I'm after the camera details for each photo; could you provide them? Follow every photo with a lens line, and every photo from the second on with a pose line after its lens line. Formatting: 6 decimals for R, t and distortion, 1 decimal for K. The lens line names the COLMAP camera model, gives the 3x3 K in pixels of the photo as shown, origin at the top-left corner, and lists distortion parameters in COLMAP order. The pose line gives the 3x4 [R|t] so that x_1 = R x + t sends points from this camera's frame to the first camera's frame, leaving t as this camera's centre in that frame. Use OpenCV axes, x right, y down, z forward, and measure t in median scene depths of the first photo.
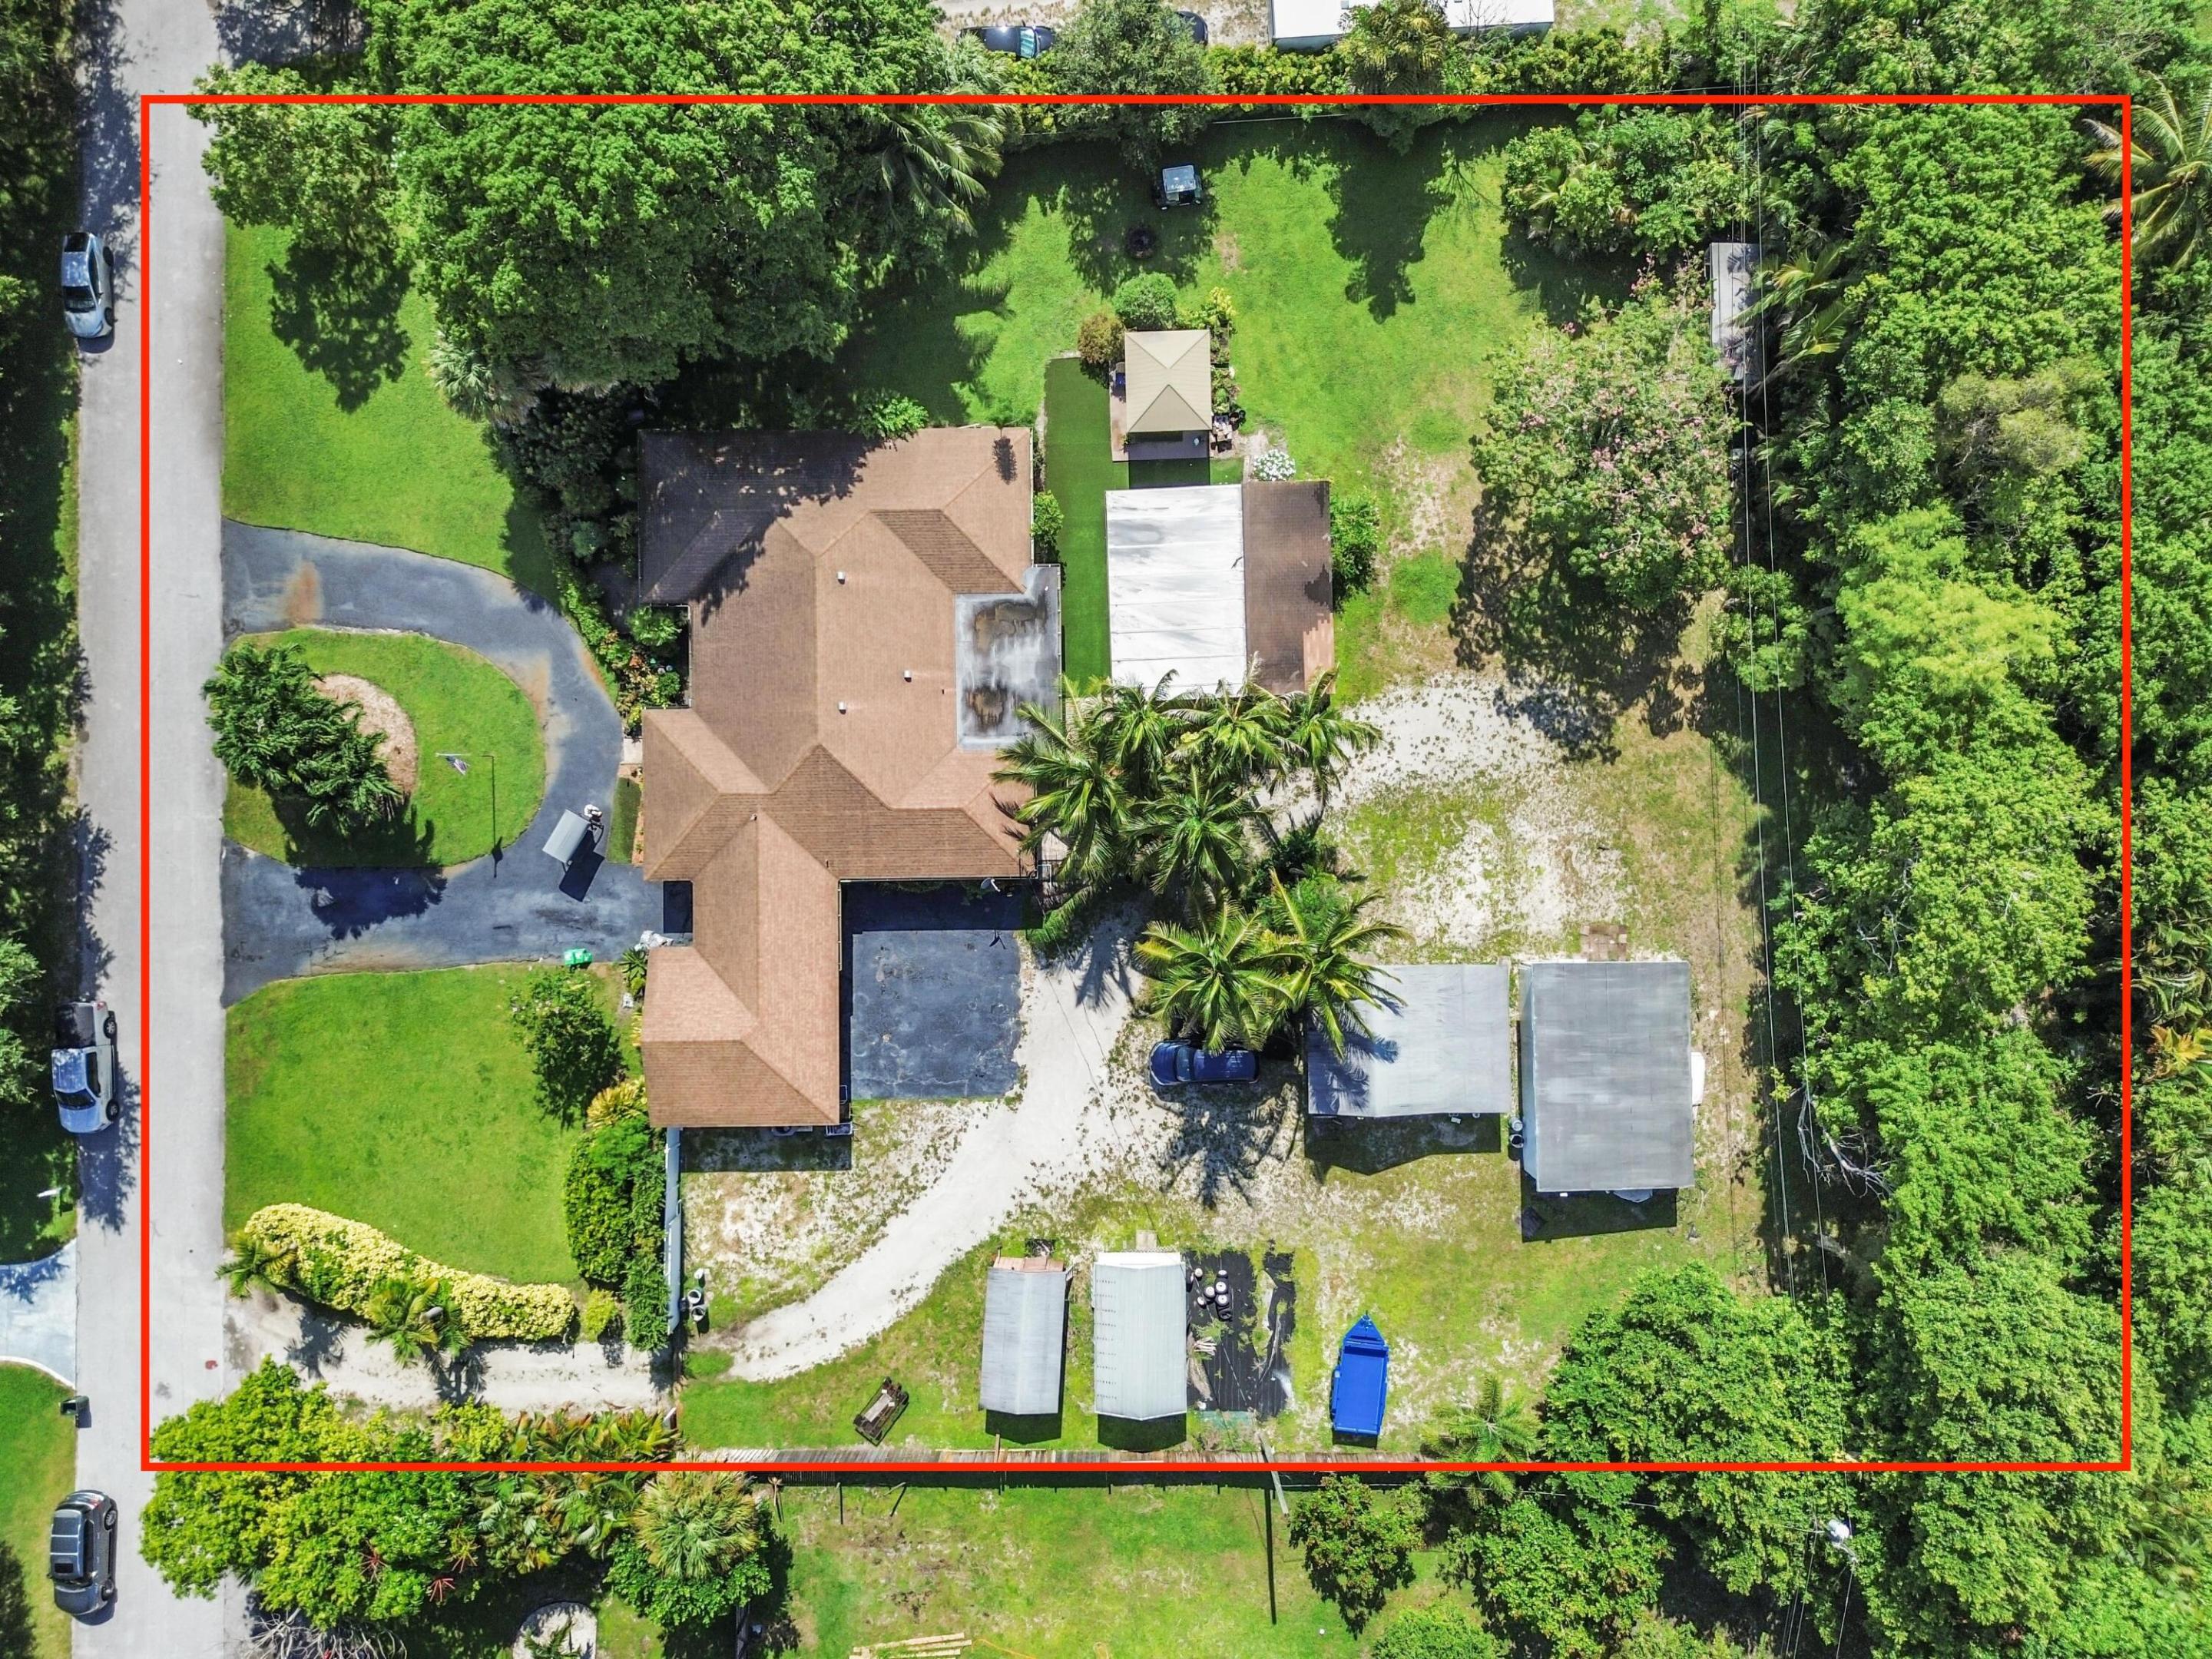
lens RADIAL K [[1566.0, 0, 1113.5], [0, 1566.0, 831.8], [0, 0, 1]] dist [0.069622, -0.067985]
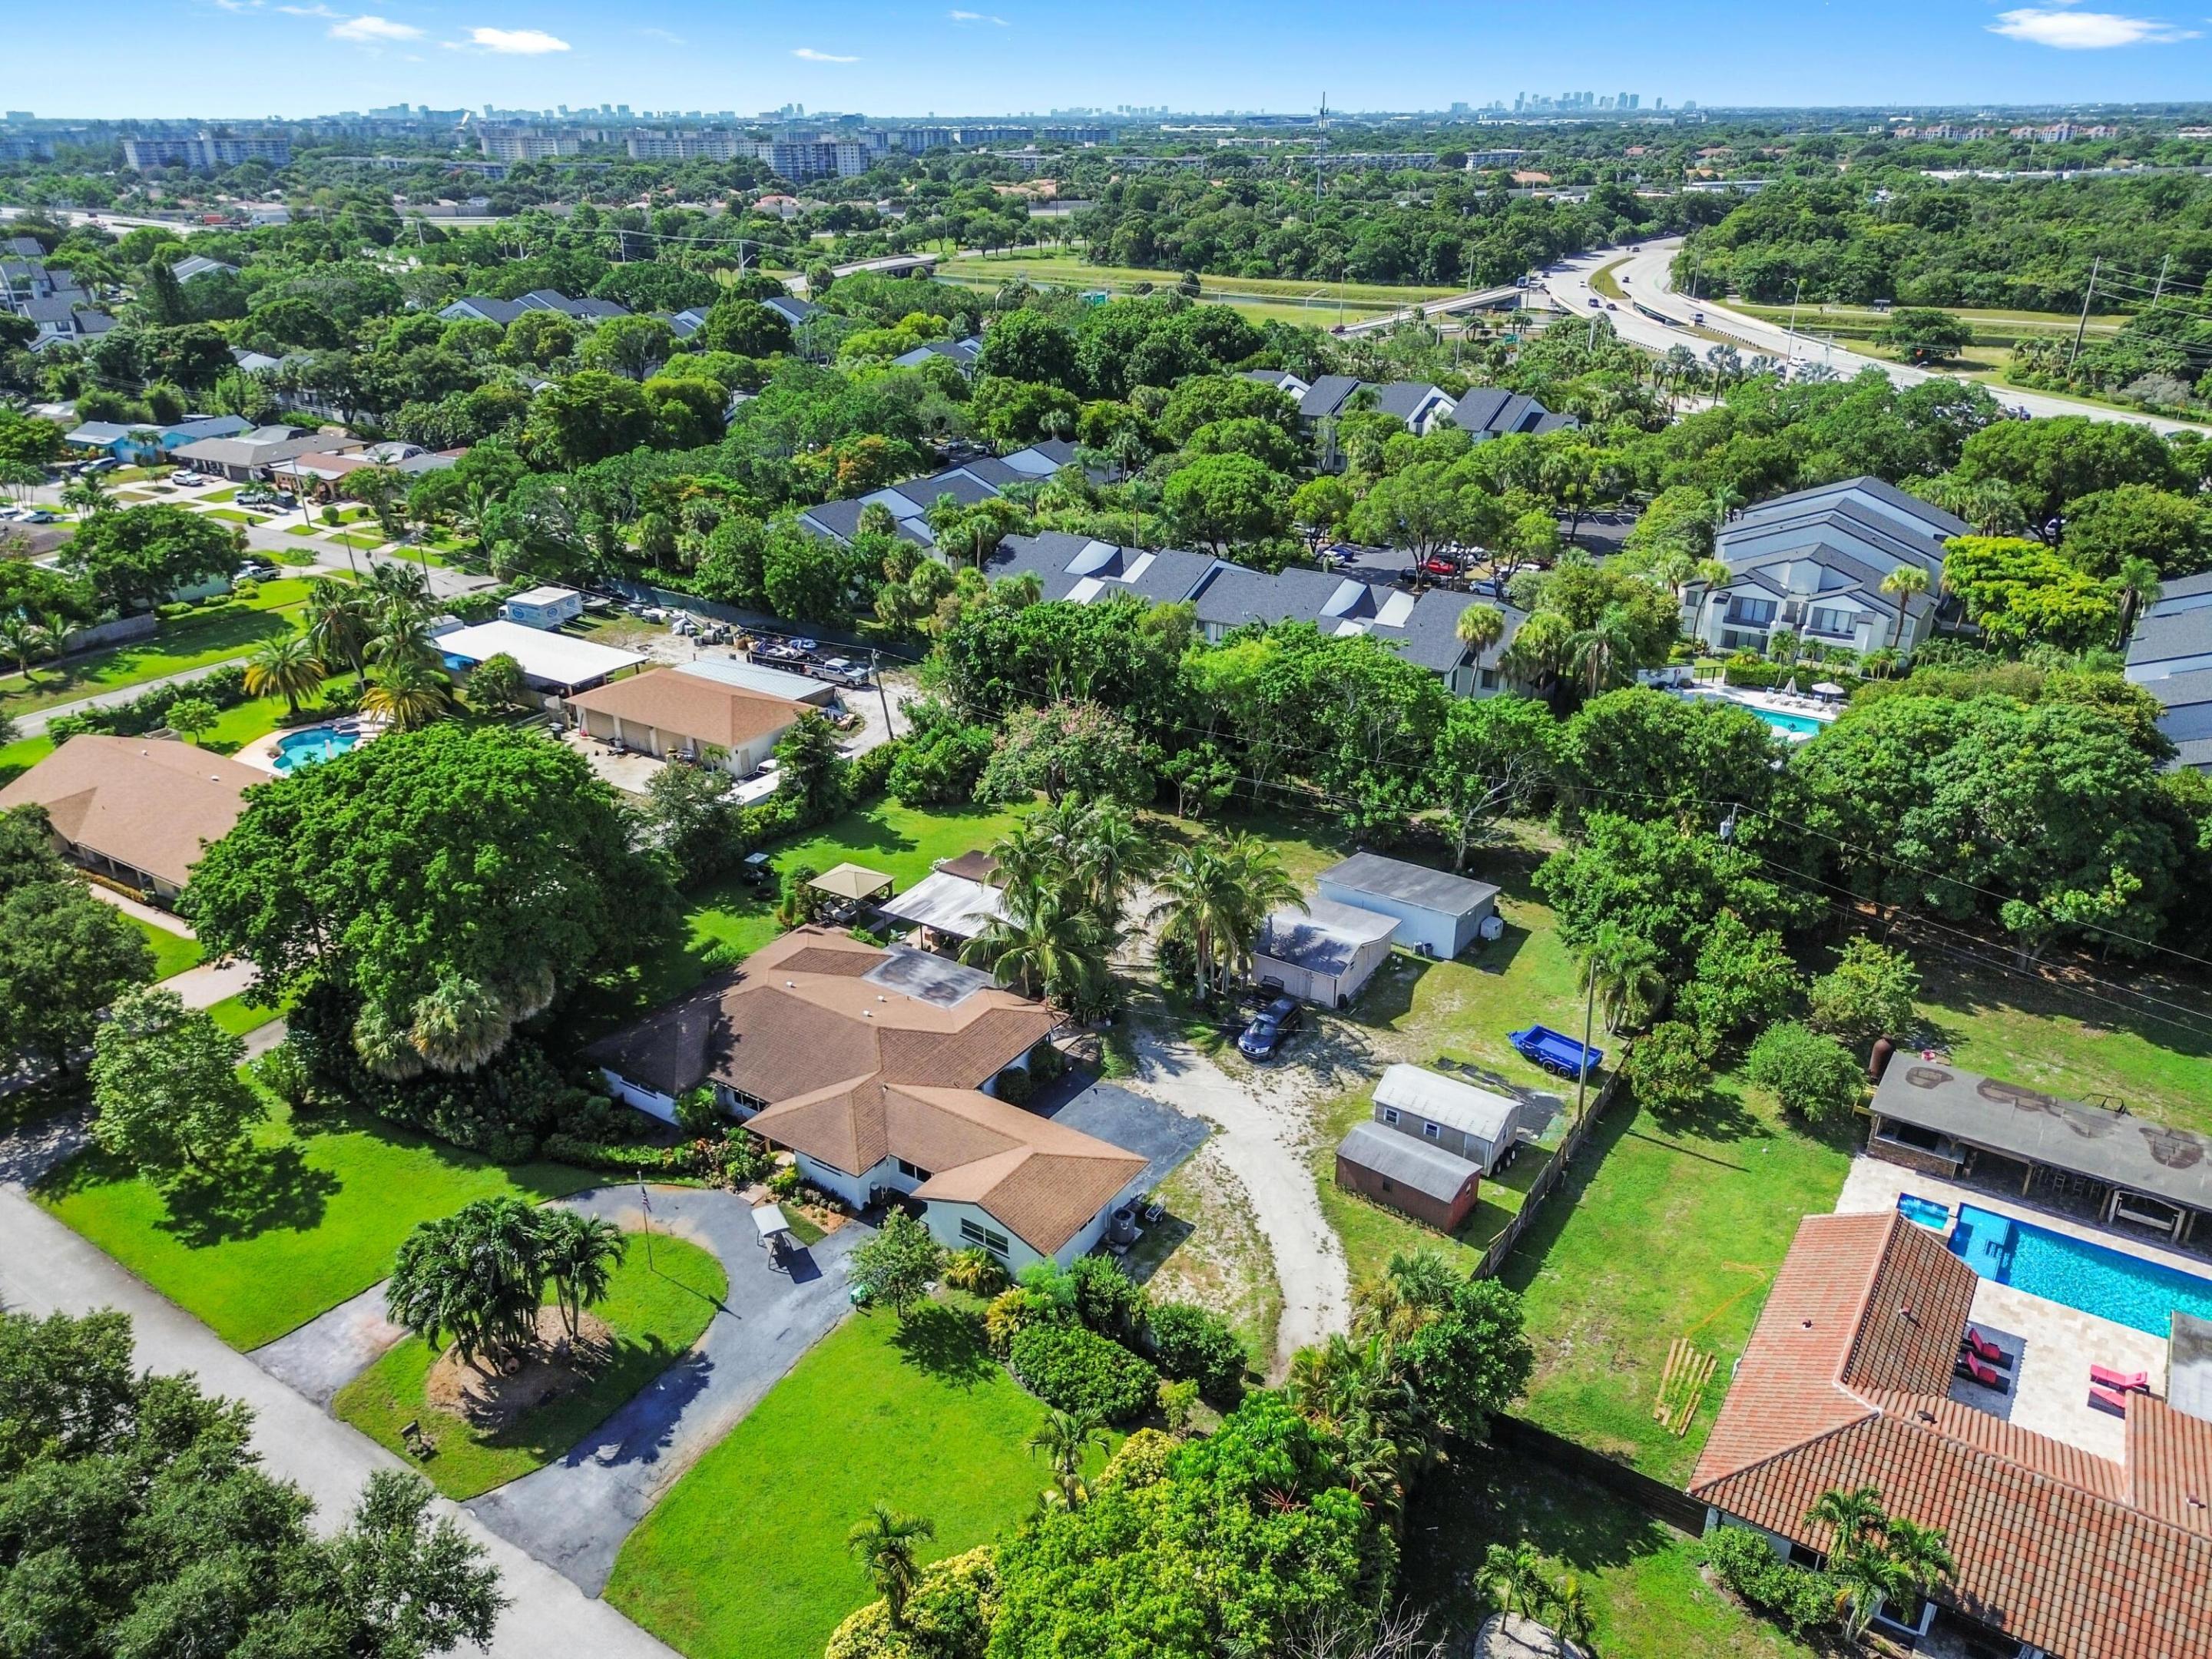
lens RADIAL K [[1566.0, 0, 1113.5], [0, 1566.0, 831.8], [0, 0, 1]] dist [0.069622, -0.067985]
pose [[0.565345, -0.332811, 0.754733, -0.896144], [0.824729, 0.244020, -0.510172, 0.637216], [-0.014379, 0.910874, 0.412434, 0.338192]]
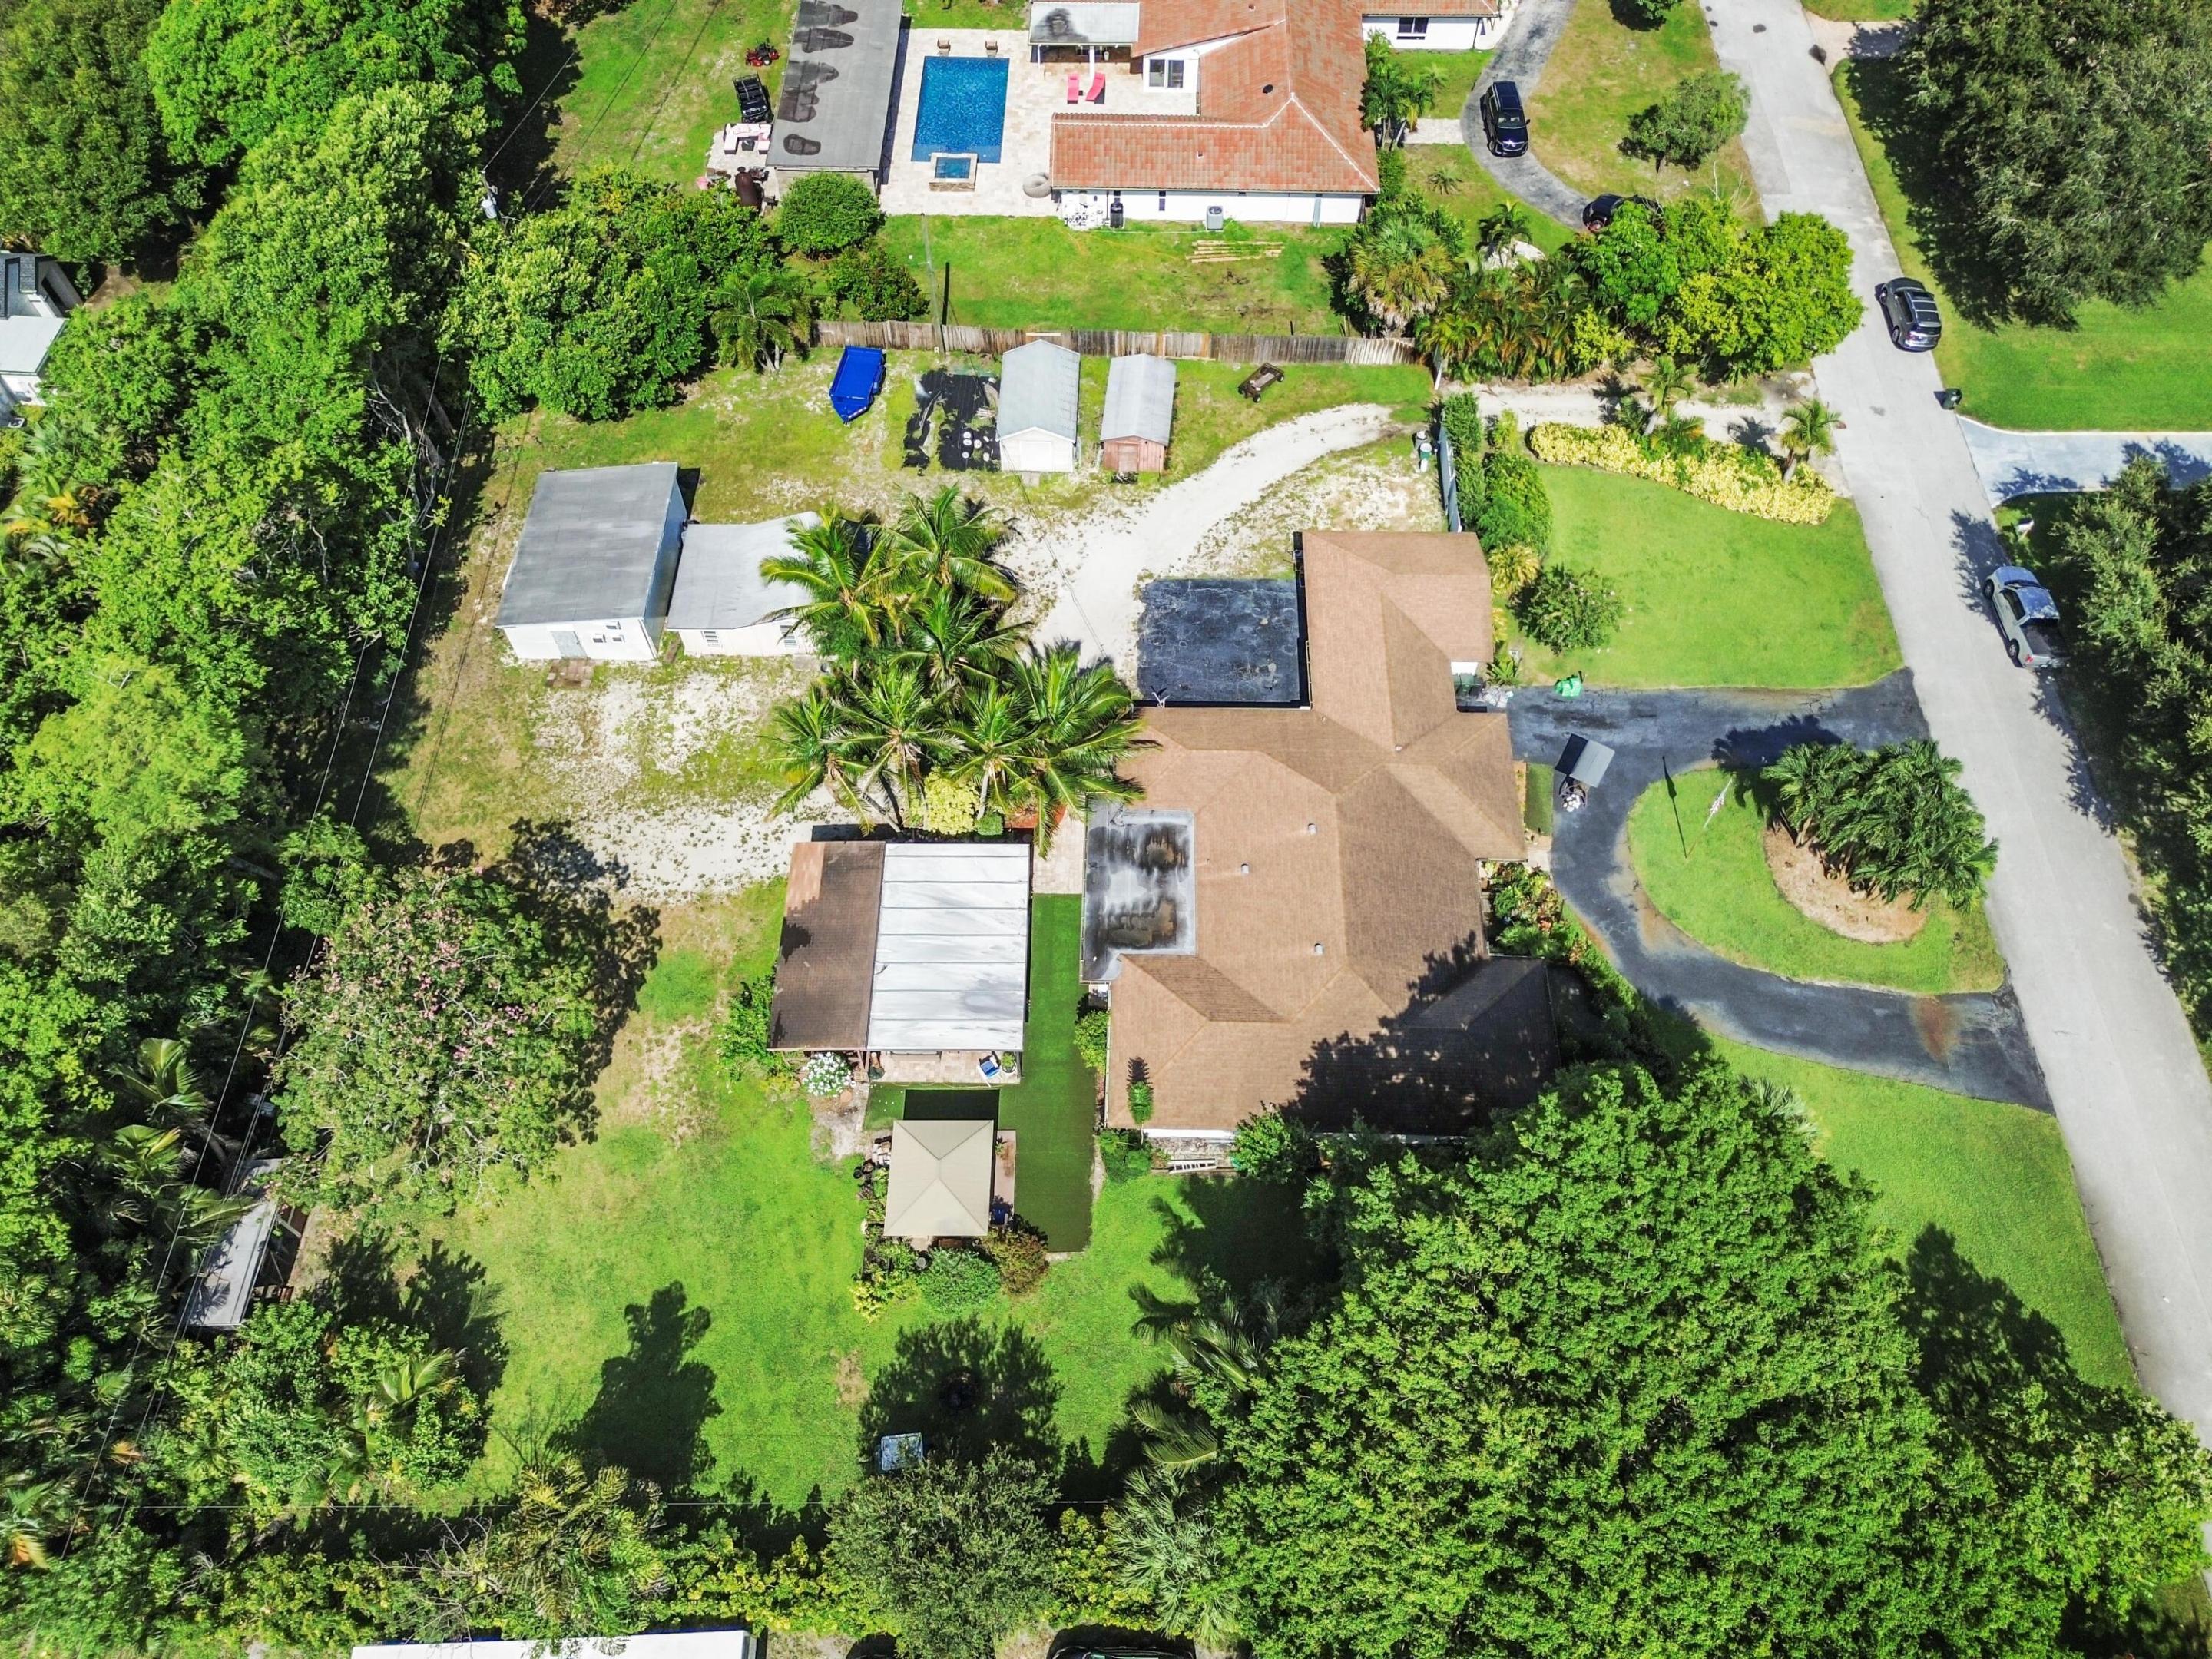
lens RADIAL K [[1566.0, 0, 1113.5], [0, 1566.0, 831.8], [0, 0, 1]] dist [0.069622, -0.067985]
pose [[-0.999478, -0.020536, 0.024934, -0.072191], [0.030917, -0.831767, 0.554264, -0.576526], [0.009357, 0.554745, 0.831968, 0.199861]]
